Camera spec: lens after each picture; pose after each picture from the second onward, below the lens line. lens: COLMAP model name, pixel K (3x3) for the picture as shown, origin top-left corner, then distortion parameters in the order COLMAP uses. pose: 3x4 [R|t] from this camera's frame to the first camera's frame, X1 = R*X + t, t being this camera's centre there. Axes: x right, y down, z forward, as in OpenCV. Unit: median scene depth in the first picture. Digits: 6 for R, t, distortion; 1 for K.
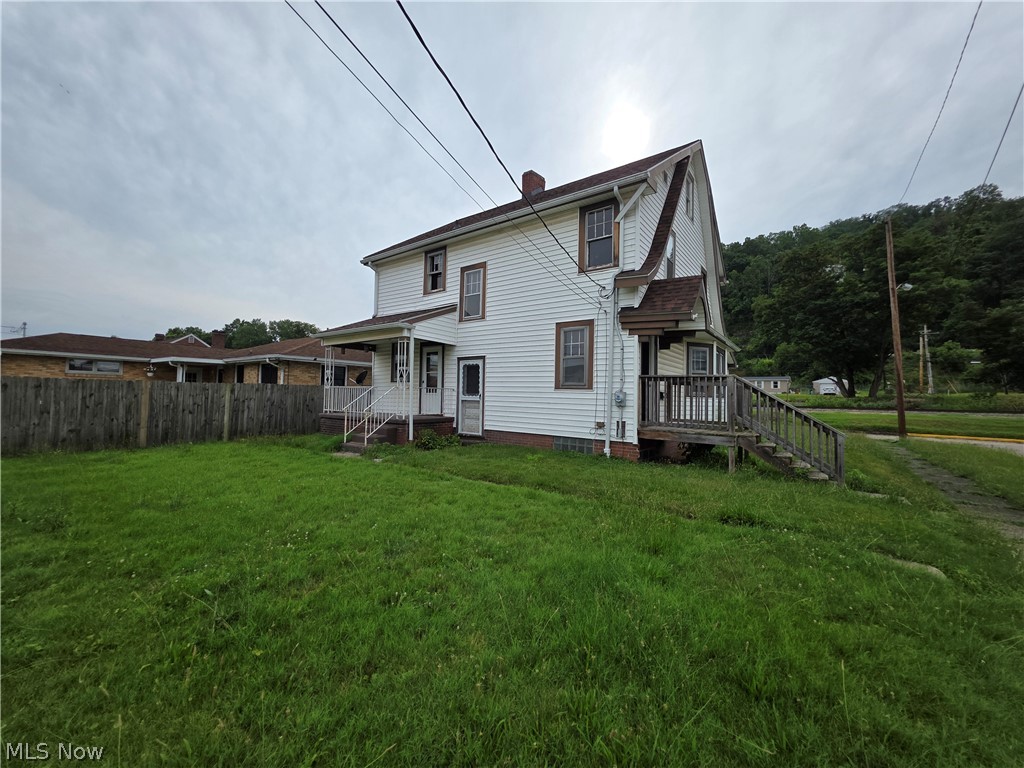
lens RADIAL K [[417.8, 0, 516.7], [0, 417.8, 385.5], [0, 0, 1]] dist [0.002426, 0.000079]
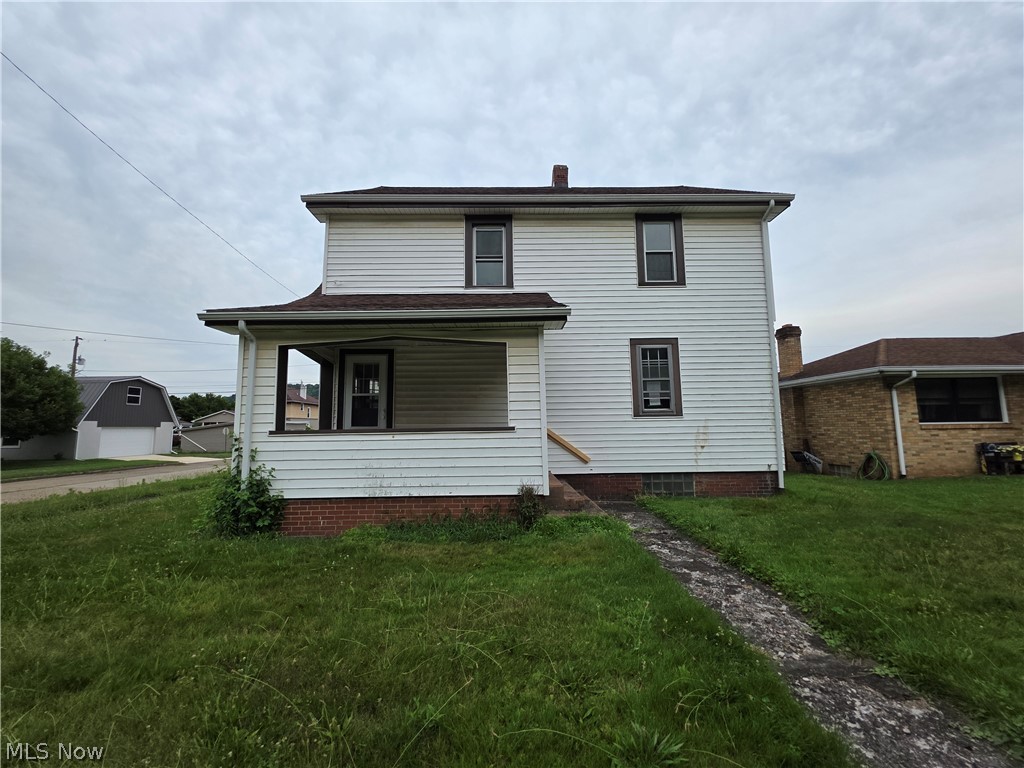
lens RADIAL K [[417.8, 0, 516.7], [0, 417.8, 385.5], [0, 0, 1]] dist [0.002426, 0.000079]
pose [[0.793845, 0.028702, 0.607443, -0.600332], [0.009696, 0.998161, -0.059834, -0.006314], [-0.608043, 0.053389, 0.792107, 0.470007]]
